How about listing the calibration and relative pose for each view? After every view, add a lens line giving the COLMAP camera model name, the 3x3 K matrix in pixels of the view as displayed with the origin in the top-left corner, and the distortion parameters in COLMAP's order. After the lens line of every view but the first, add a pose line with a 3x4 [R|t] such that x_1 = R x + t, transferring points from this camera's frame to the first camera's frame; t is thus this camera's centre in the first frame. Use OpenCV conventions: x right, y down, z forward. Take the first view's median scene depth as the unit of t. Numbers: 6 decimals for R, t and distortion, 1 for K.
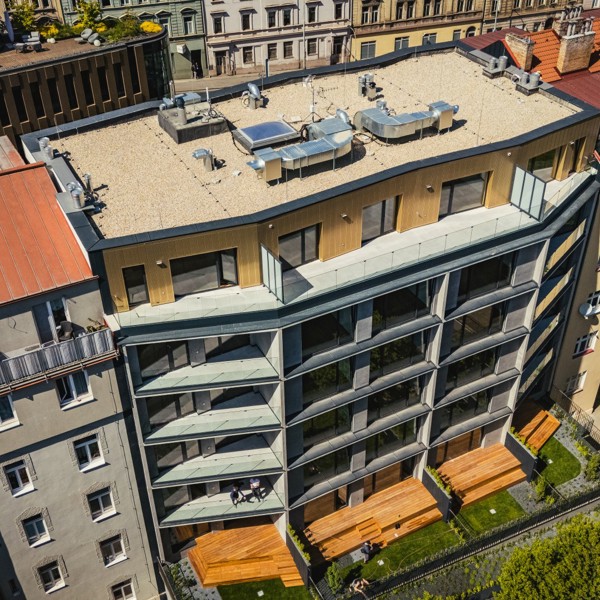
lens RADIAL K [[781.6, 0, 300.0], [0, 781.6, 300.0], [0, 0, 1]] dist [0.013355, 0.031180]
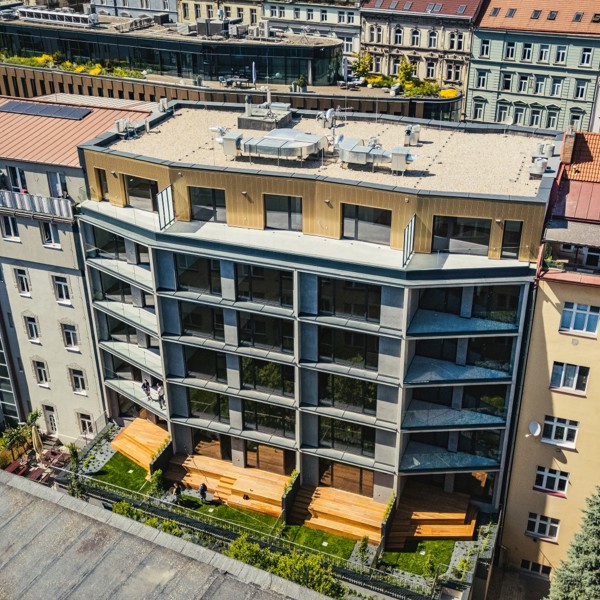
lens RADIAL K [[781.6, 0, 300.0], [0, 781.6, 300.0], [0, 0, 1]] dist [0.013355, 0.031180]
pose [[0.663624, 0.357857, -0.656919, 0.927396], [-0.448634, 0.893095, 0.033301, -0.034394], [0.598607, 0.272617, 0.753226, 0.164011]]
